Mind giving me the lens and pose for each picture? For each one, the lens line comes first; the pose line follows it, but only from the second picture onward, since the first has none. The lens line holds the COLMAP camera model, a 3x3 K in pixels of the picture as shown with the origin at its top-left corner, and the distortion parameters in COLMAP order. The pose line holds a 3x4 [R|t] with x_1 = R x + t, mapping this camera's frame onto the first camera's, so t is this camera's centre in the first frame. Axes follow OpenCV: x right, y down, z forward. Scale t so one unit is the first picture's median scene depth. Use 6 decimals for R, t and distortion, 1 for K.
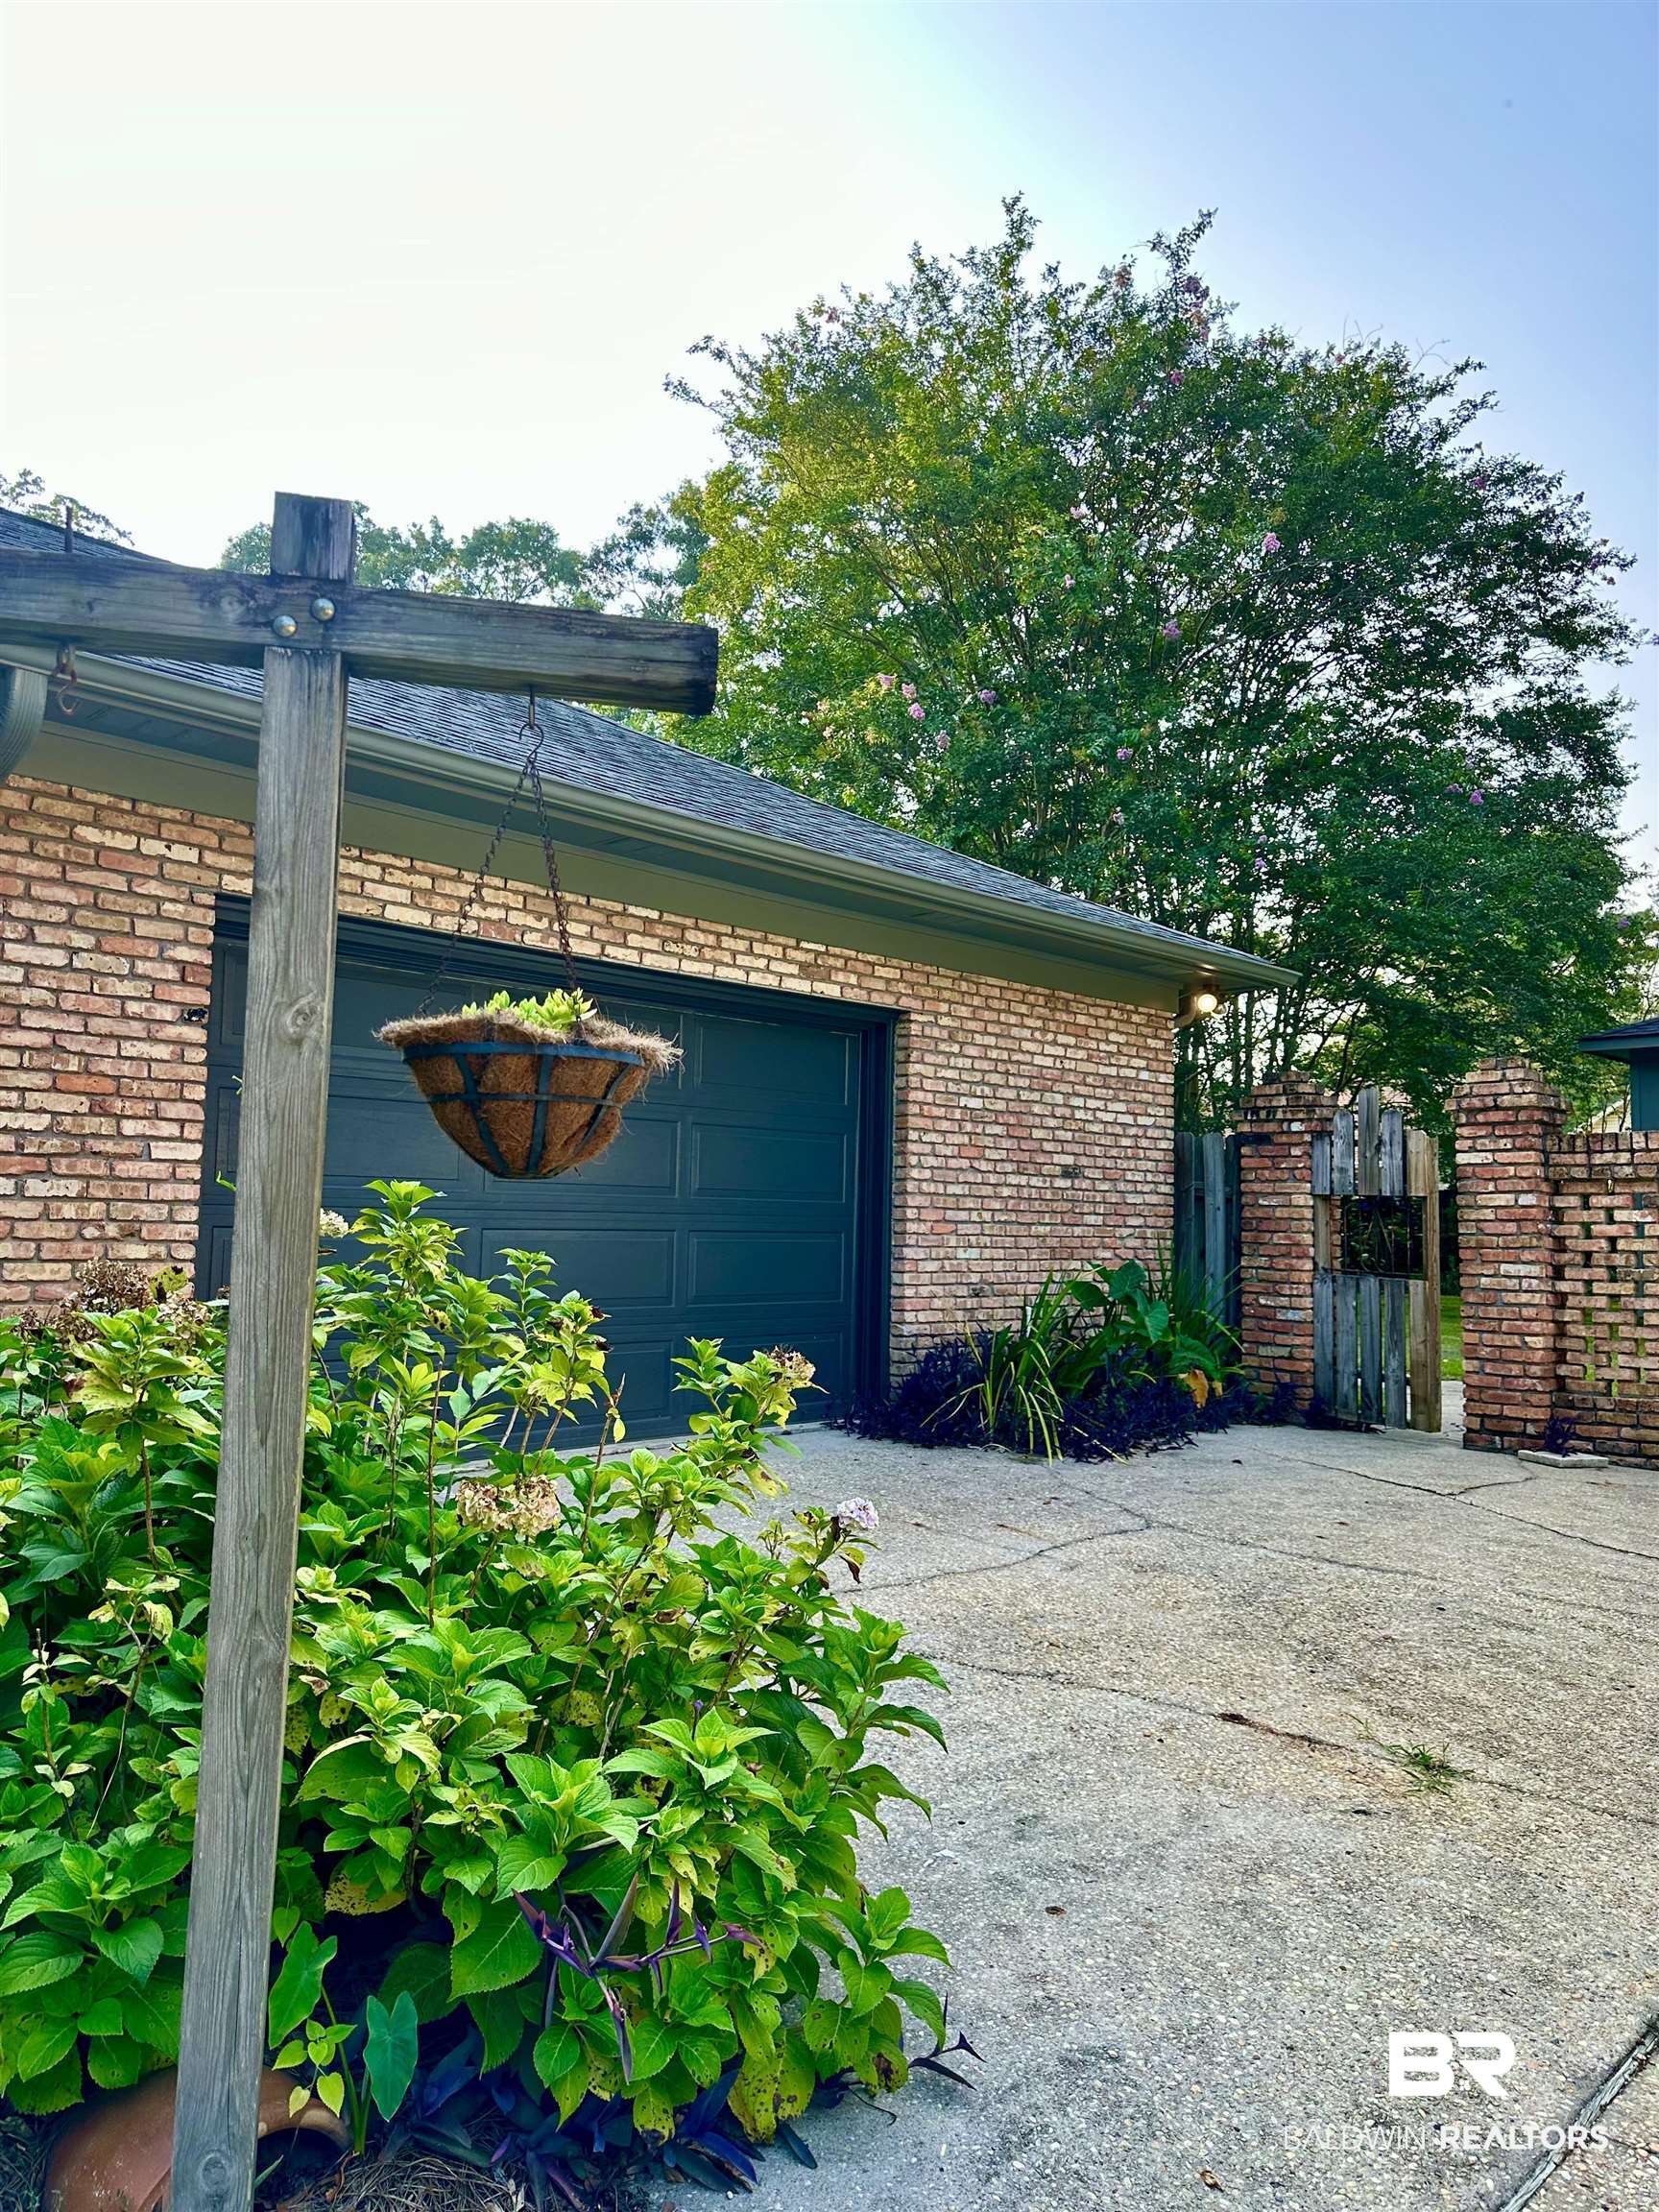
lens RADIAL K [[1552.0, 0, 829.5], [0, 1552.0, 1106.0], [0, 0, 1]] dist [0.115352, -0.148118]
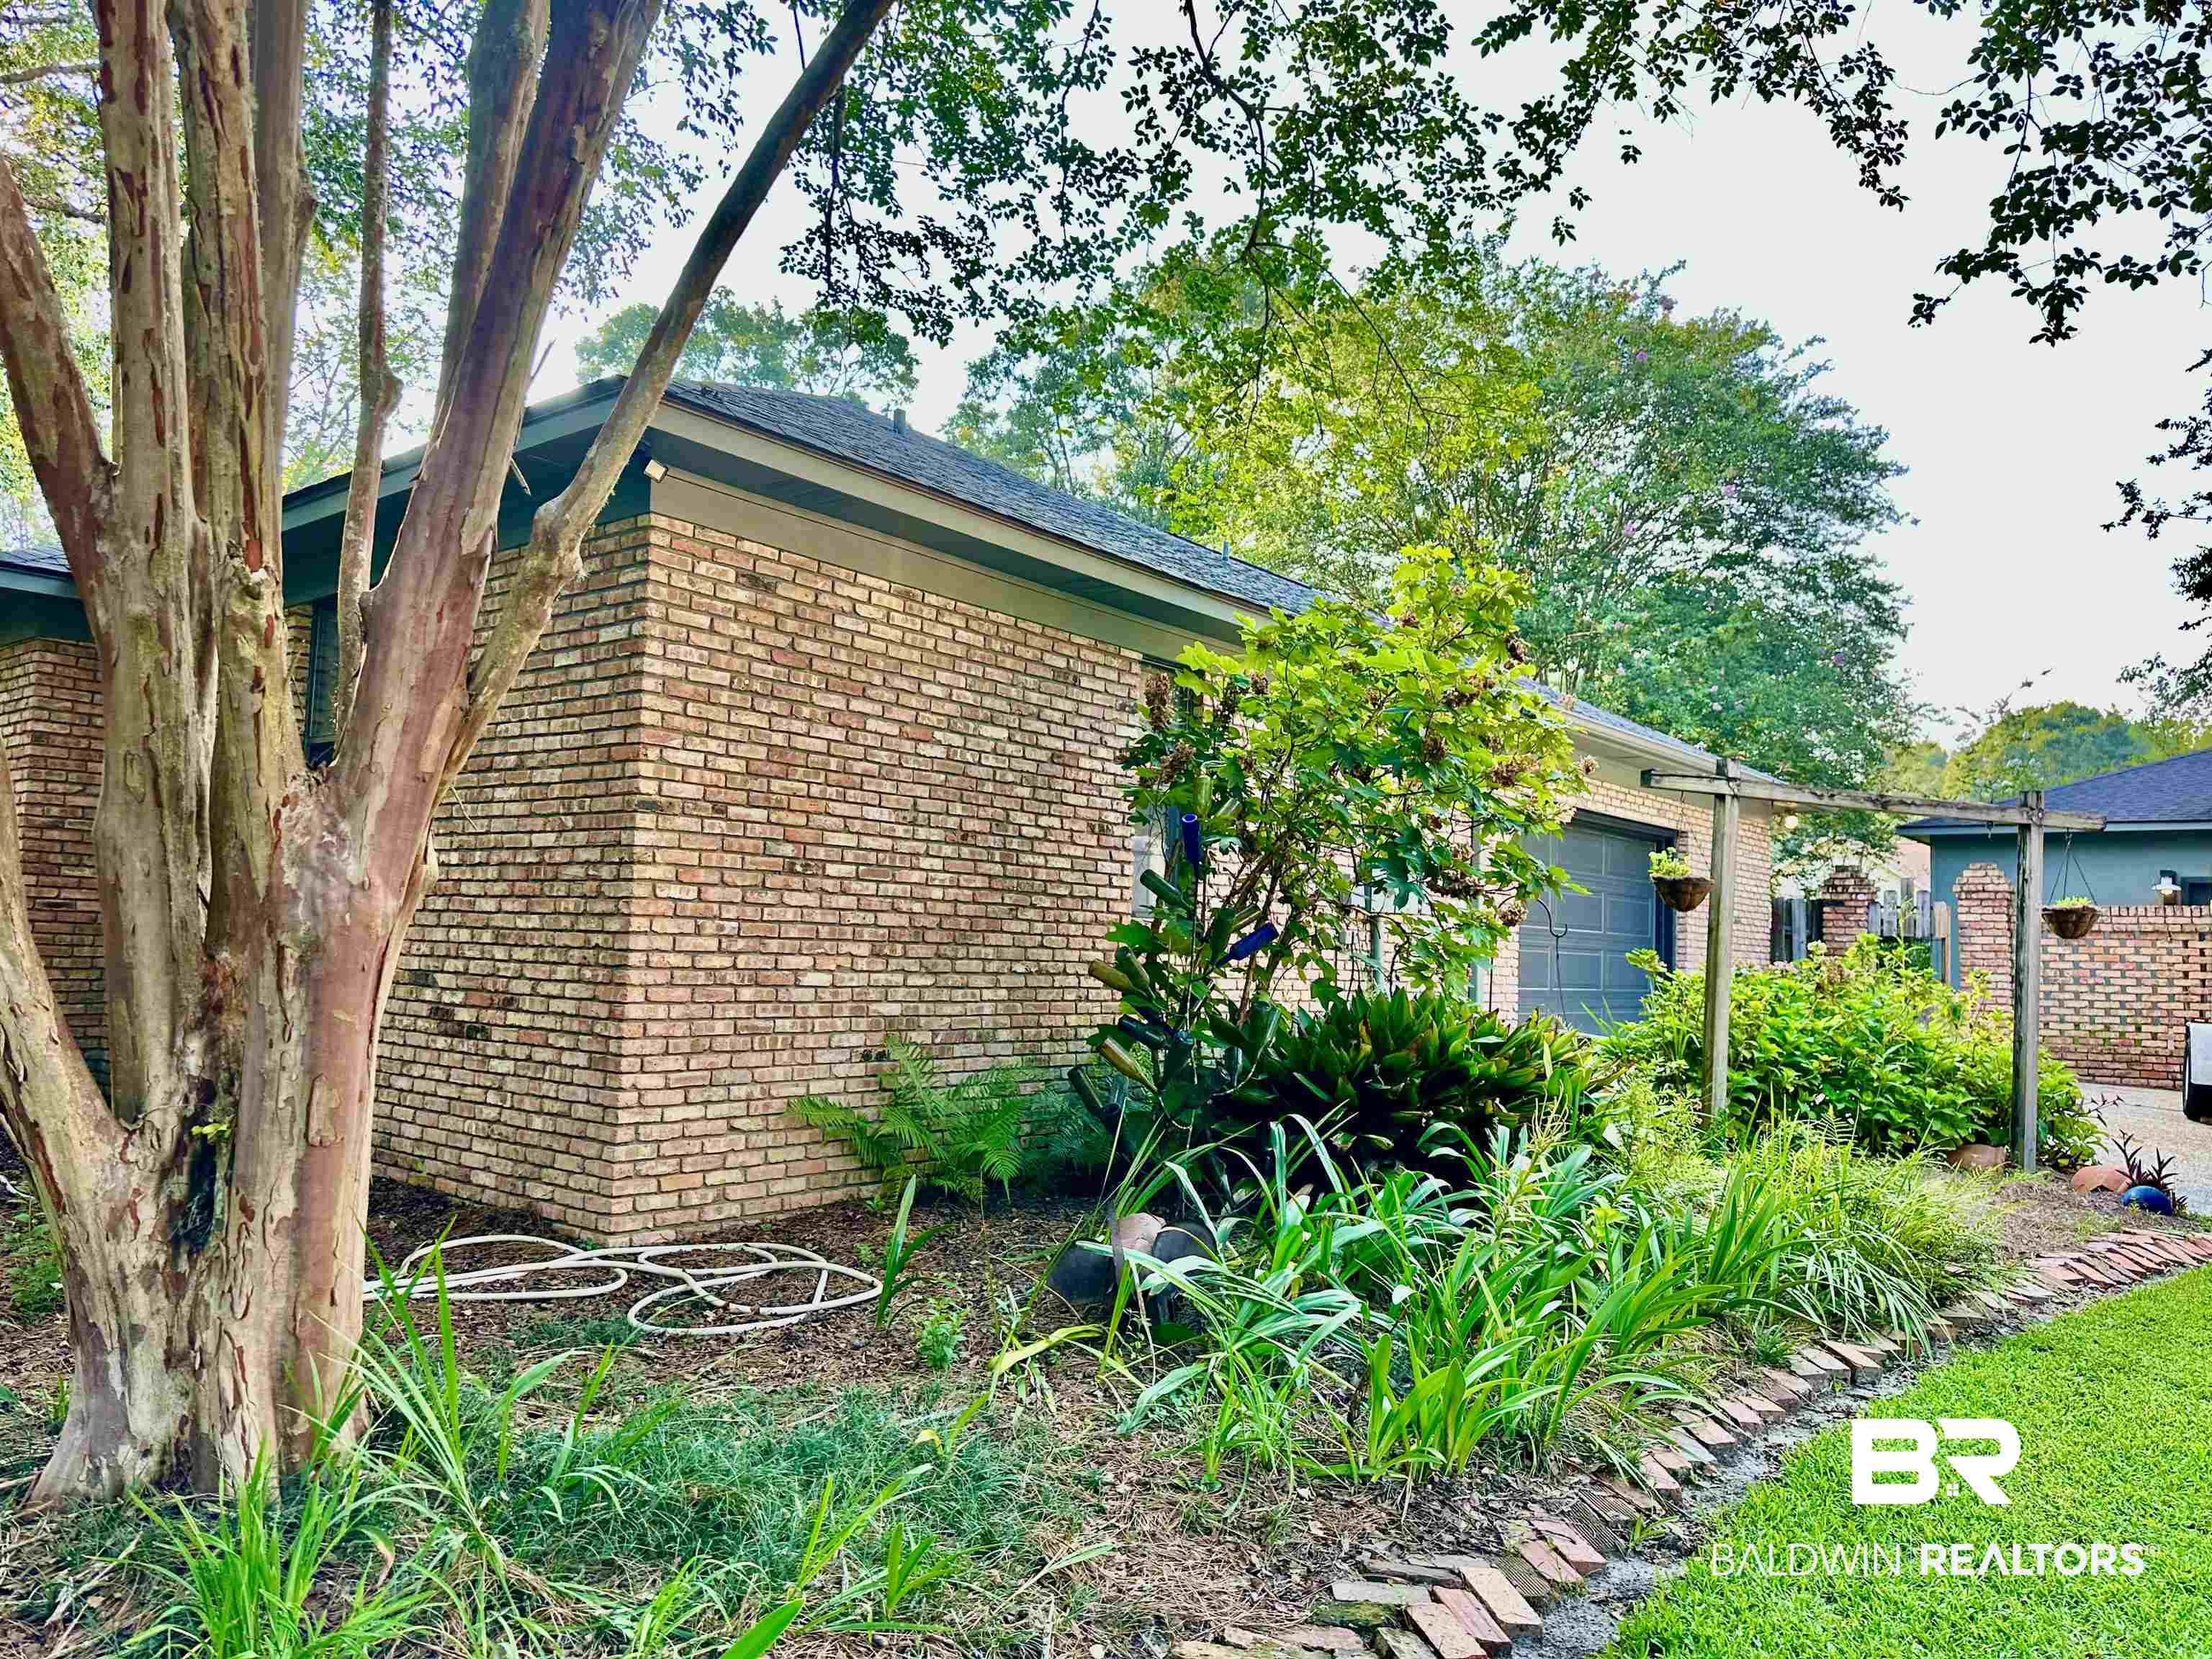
lens RADIAL K [[1588.3, 0, 1097.6], [0, 1588.3, 834.4], [0, 0, 1]] dist [0.113891, -0.134425]
pose [[0.994226, 0.020105, 0.105409, -0.366642], [-0.020543, 0.999784, 0.003074, -0.022036], [-0.105325, -0.005221, 0.994424, -0.355945]]
